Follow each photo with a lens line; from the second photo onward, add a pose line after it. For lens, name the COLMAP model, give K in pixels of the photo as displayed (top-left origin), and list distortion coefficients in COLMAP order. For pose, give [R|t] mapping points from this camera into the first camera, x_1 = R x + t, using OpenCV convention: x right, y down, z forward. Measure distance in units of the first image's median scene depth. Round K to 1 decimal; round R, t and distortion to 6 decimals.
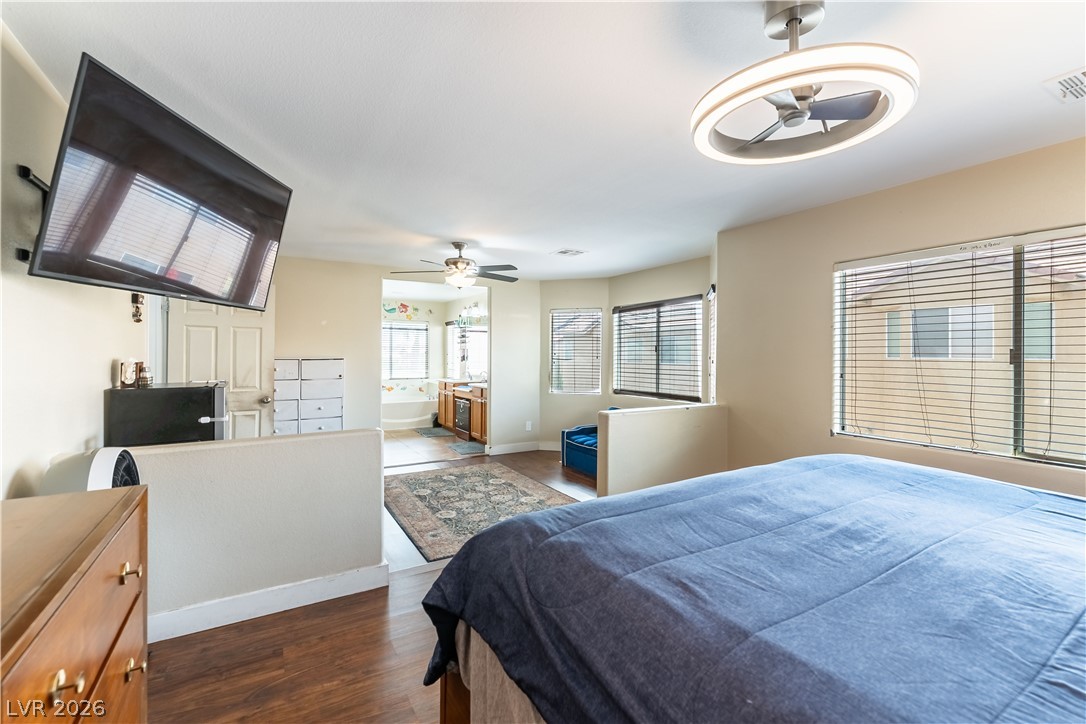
lens RADIAL K [[471.9, 0, 543.0], [0, 471.9, 362.0], [0, 0, 1]] dist [0.000910, 0.000041]
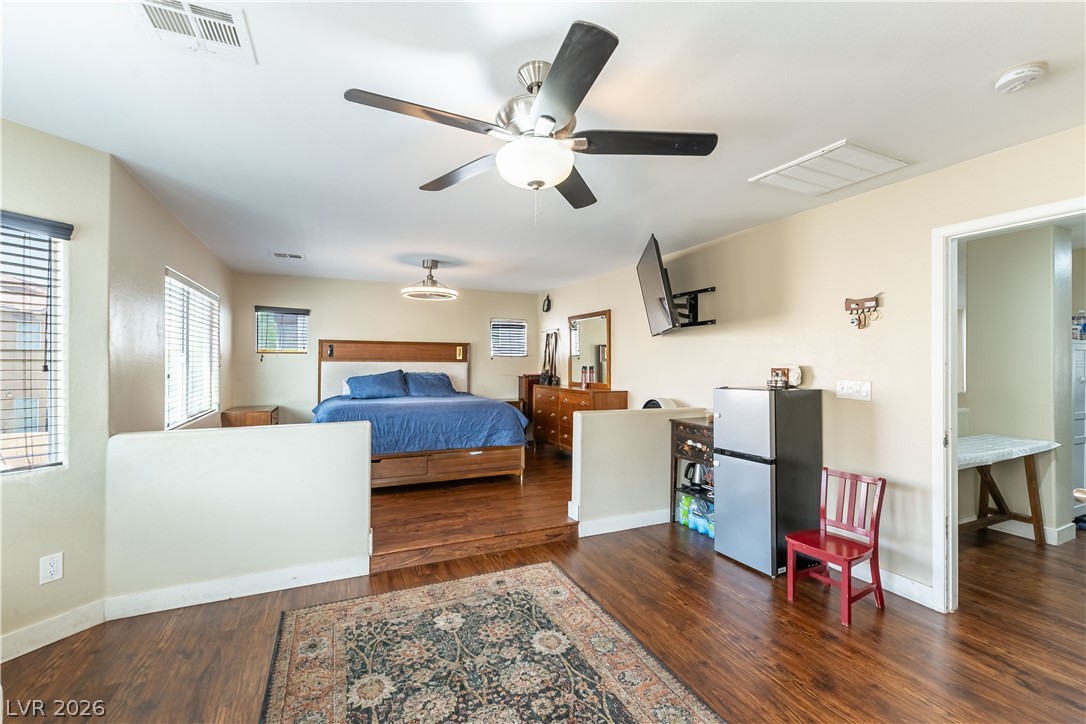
lens RADIAL K [[471.9, 0, 543.0], [0, 471.9, 362.0], [0, 0, 1]] dist [0.000910, 0.000041]
pose [[-0.993995, -0.003309, 0.109379, -0.272524], [-0.001699, 0.999889, 0.014814, -0.022315], [-0.109416, 0.014539, -0.993890, 1.651047]]
